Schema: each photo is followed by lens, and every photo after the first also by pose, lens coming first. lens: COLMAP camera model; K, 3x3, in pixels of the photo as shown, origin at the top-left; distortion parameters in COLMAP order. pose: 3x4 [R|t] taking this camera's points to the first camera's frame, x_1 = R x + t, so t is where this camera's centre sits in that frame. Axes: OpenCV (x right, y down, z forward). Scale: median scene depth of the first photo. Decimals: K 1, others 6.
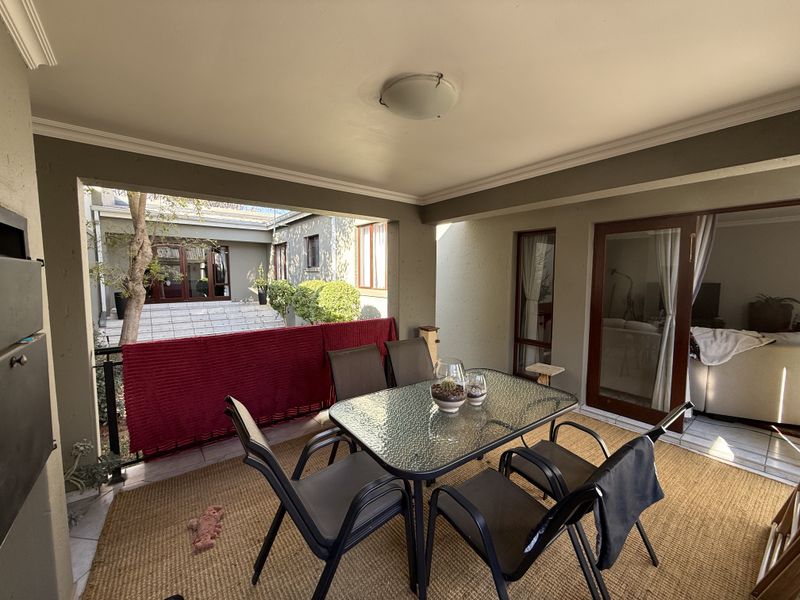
lens RADIAL K [[317.8, 0, 399.0], [0, 317.8, 300.0], [0, 0, 1]] dist [0.000511, 0.000427]
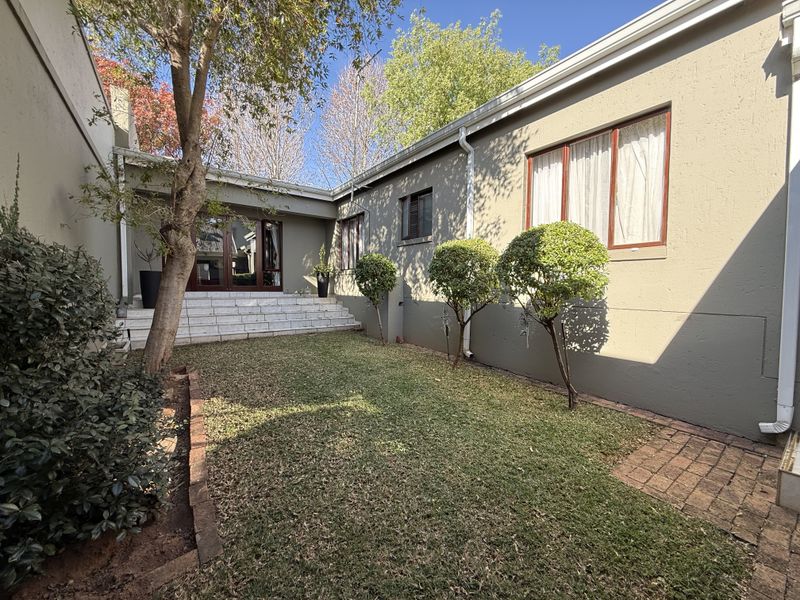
lens RADIAL K [[317.8, 0, 400.5], [0, 317.8, 299.4], [0, 0, 1]] dist [0.000511, 0.000427]
pose [[0.999356, 0.016177, -0.032030, -0.249962], [-0.017189, 0.999354, -0.031561, 0.047899], [0.031499, 0.032092, 0.998988, 0.267804]]
